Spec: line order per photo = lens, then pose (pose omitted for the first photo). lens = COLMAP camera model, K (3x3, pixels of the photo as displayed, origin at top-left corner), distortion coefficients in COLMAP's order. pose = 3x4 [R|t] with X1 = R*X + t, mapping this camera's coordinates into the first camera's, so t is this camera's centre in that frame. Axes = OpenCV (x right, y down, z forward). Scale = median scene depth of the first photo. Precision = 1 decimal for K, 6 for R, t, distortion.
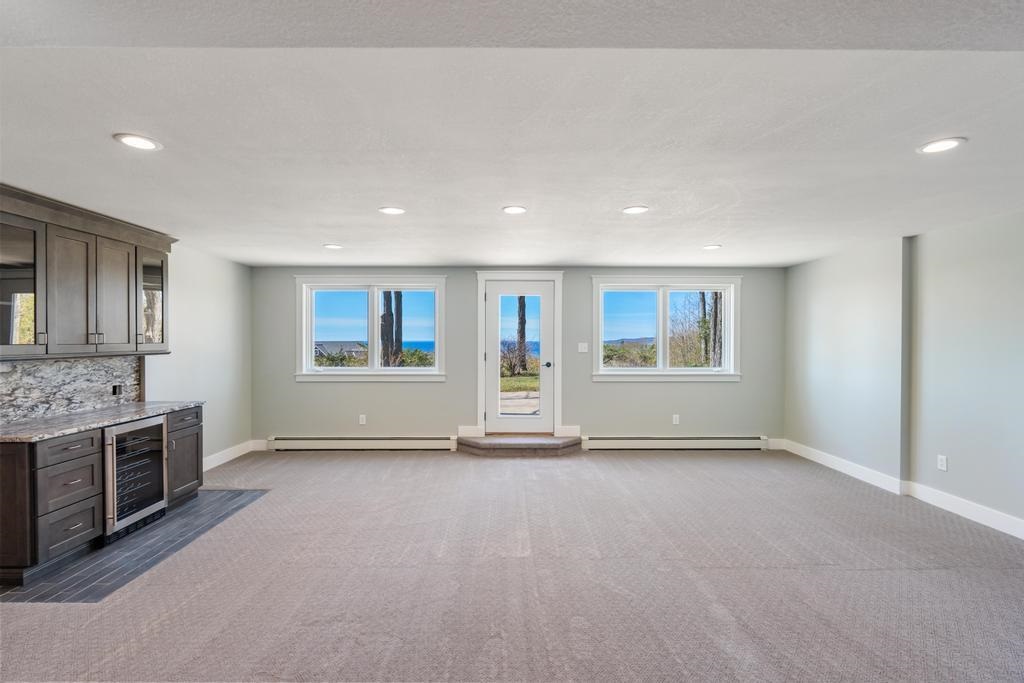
lens RADIAL K [[453.9, 0, 512.3], [0, 453.9, 342.8], [0, 0, 1]] dist [0.000583, 0.000176]
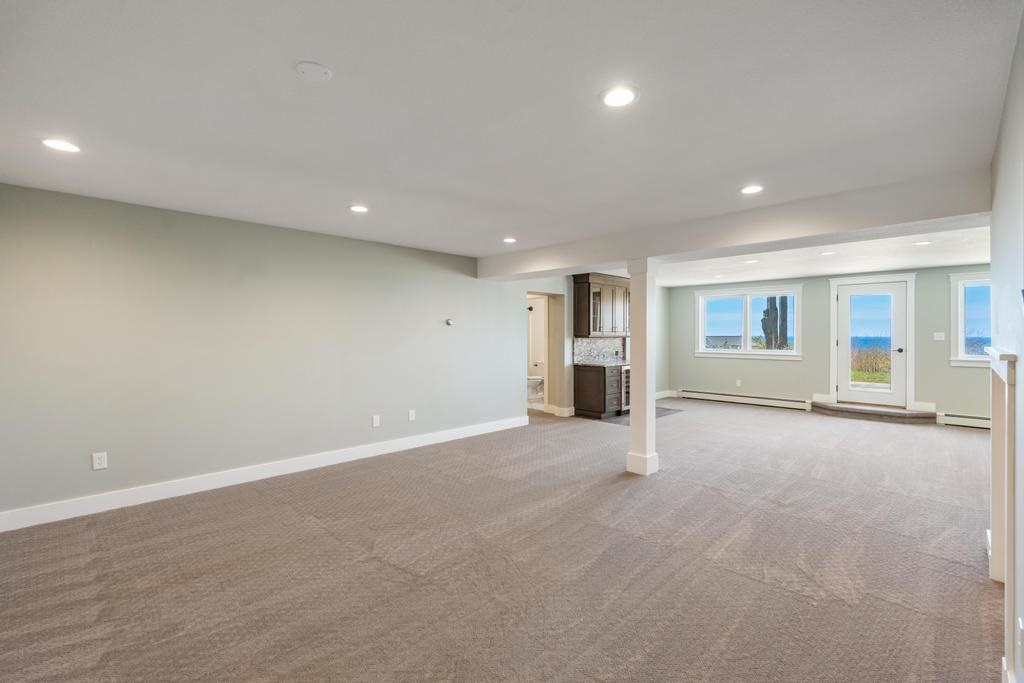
lens RADIAL K [[436.2, 0, 509.6], [0, 436.2, 335.1], [0, 0, 1]] dist [-0.001087, -0.000279]
pose [[0.681152, 0.003286, -0.732135, 0.224922], [-0.007819, 0.999966, -0.002786, 0.018905], [0.732100, 0.007623, 0.681154, -0.577191]]
